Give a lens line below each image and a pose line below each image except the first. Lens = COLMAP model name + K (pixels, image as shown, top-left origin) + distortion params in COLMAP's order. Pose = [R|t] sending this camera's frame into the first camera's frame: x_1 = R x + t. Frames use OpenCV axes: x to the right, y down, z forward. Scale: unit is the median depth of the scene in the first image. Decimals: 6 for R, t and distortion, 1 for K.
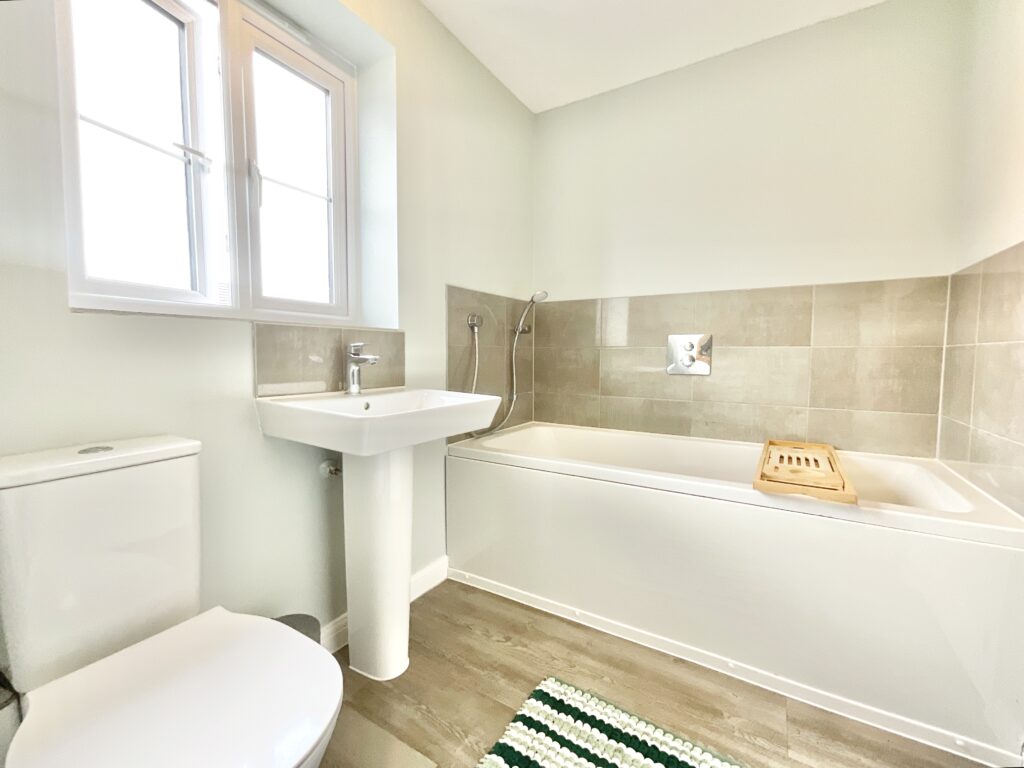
lens RADIAL K [[417.8, 0, 516.5], [0, 417.8, 386.8], [0, 0, 1]] dist [0.006362, -0.001610]
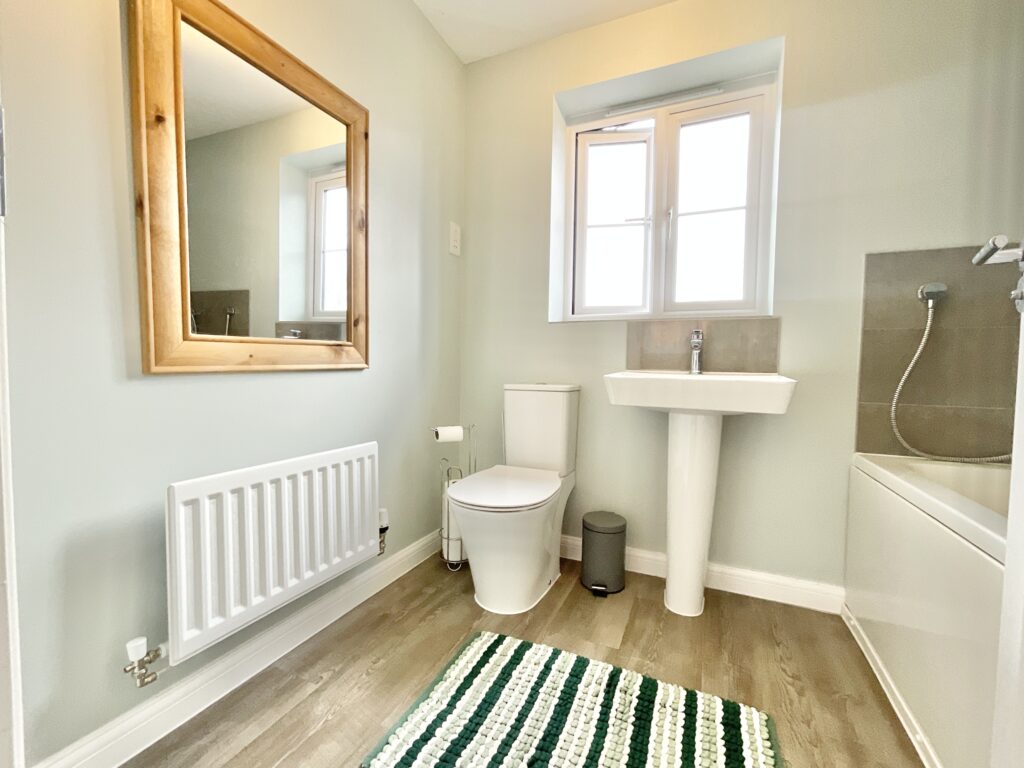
lens RADIAL K [[417.8, 0, 516.6], [0, 417.8, 381.2], [0, 0, 1]] dist [0.006362, -0.001610]
pose [[0.170599, 0.046079, -0.984263, 0.701296], [-0.084265, 0.995929, 0.032020, 0.043080], [0.981731, 0.077476, 0.173787, 0.284423]]
